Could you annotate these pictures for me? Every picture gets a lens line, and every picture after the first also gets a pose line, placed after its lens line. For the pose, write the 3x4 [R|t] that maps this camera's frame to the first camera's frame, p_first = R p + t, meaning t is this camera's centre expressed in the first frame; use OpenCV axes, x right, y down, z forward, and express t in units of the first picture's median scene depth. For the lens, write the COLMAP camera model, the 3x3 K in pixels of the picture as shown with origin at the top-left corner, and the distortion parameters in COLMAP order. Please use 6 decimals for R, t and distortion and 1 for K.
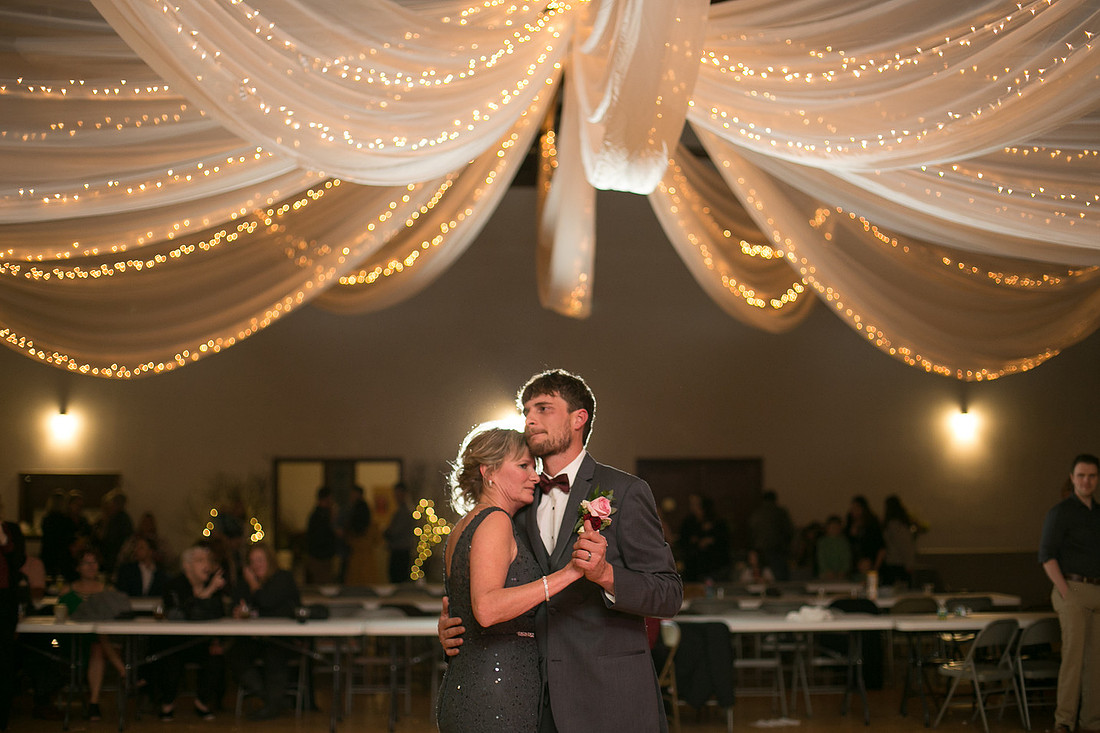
lens RADIAL K [[1581.0, 0, 550.0], [0, 1581.0, 366.5], [0, 0, 1]] dist [-0.162179, 0.080261]
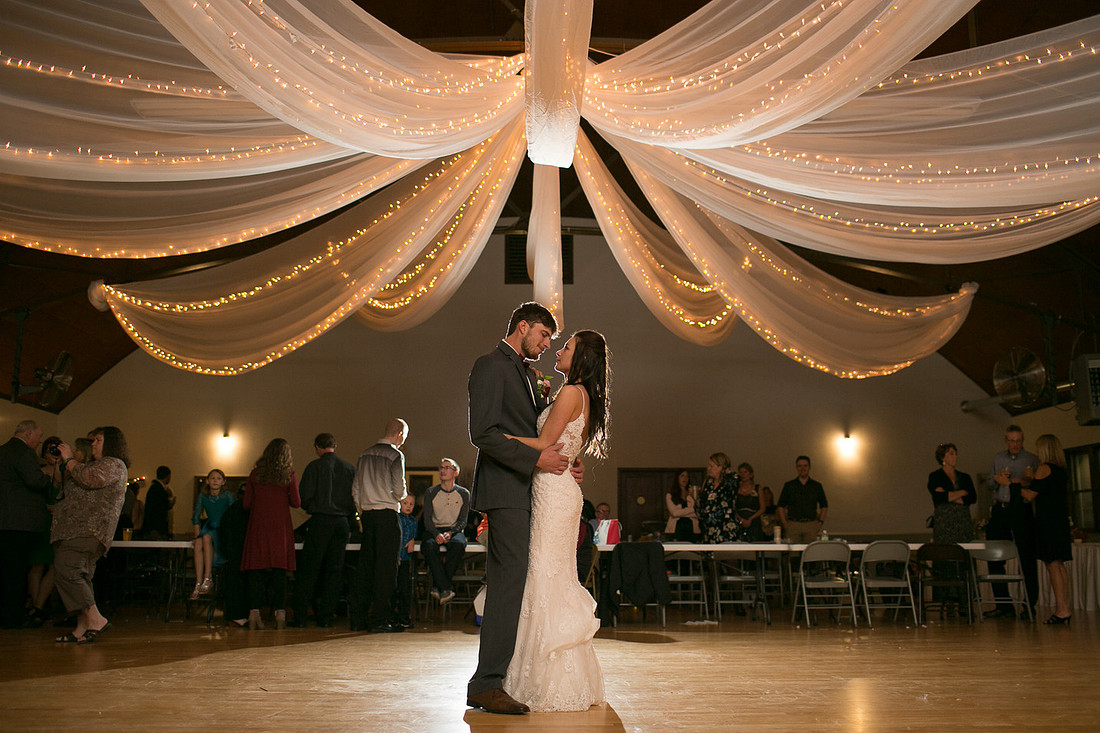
lens RADIAL K [[1016.5, 0, 550.0], [0, 1016.5, 366.5], [0, 0, 1]] dist [-0.095386, -0.000429]
pose [[0.999443, -0.002396, -0.033278, 0.044254], [-0.000278, 0.996785, -0.080121, 0.076770], [0.033363, 0.080086, 0.996229, 0.119584]]
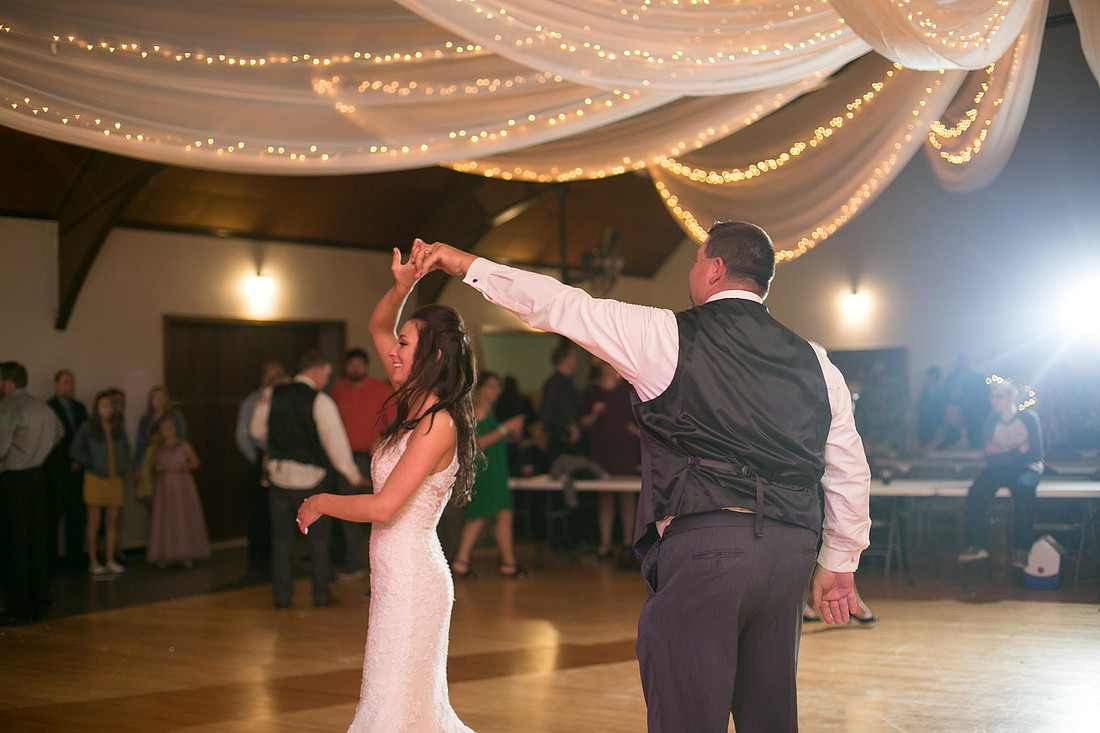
lens RADIAL K [[1581.0, 0, 550.0], [0, 1581.0, 366.5], [0, 0, 1]] dist [-0.162179, 0.080261]
pose [[0.815899, -0.028193, -0.577507, 0.265924], [0.071675, 0.996038, 0.052638, 0.008218], [0.573735, -0.084340, 0.814687, -0.013579]]
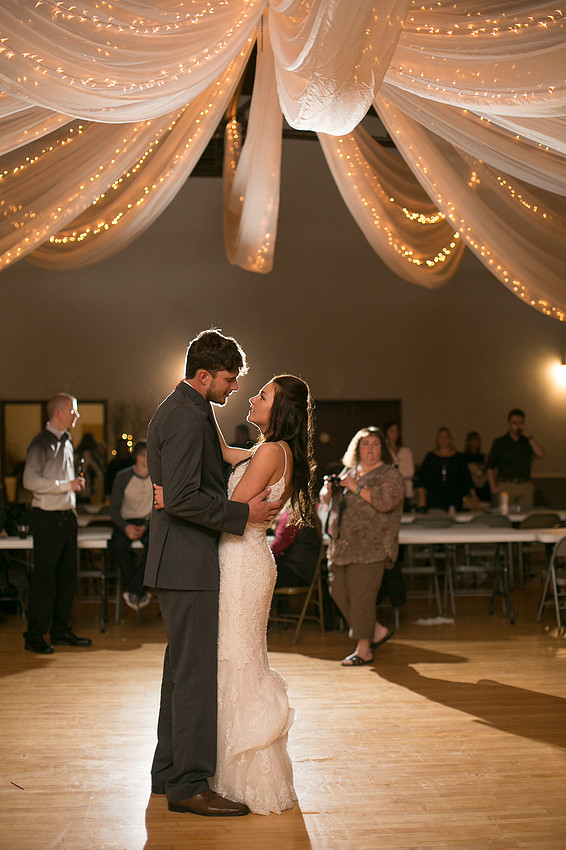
lens RADIAL K [[1217.6, 0, 283.0], [0, 1217.6, 425.0], [0, 0, 1]] dist [-0.161356, 0.084018]
pose [[0.998559, -0.001384, 0.053638, -0.015164], [-0.002572, 0.997284, 0.073605, 0.015506], [-0.053594, -0.073637, 0.995844, 0.114712]]
